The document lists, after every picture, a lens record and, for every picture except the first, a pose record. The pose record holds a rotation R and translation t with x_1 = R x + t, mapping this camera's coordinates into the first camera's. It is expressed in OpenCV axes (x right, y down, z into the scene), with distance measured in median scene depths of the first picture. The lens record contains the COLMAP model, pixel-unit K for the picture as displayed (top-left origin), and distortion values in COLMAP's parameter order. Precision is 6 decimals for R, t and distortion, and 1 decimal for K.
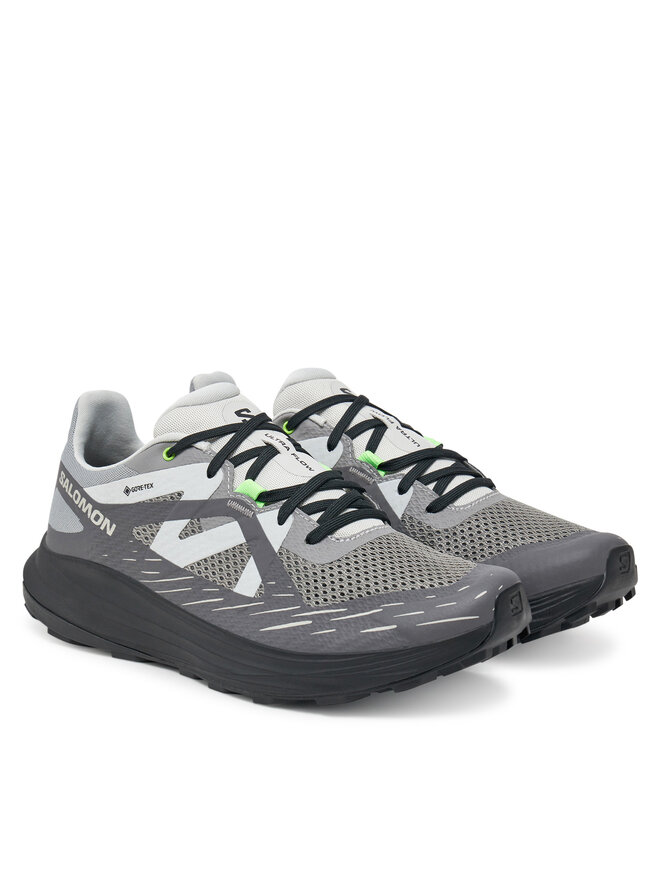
lens RADIAL K [[2356.9, 0, 330.0], [0, 2356.9, 440.0], [0, 0, 1]] dist [3.255262, -0.007757]
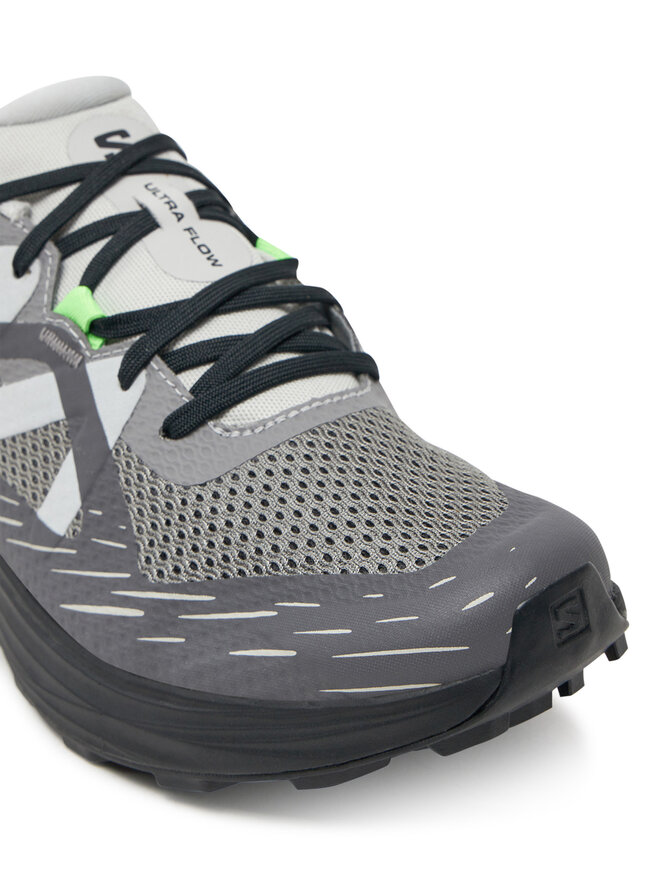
lens RADIAL K [[1602.9, 0, 330.0], [0, 1602.9, 440.0], [0, 0, 1]] dist [0.190889, 0.059126]
pose [[0.973579, 0.042770, -0.224309, 0.093316], [0.010492, 0.972887, 0.231044, -0.029499], [0.228109, -0.227293, 0.946733, 0.686868]]
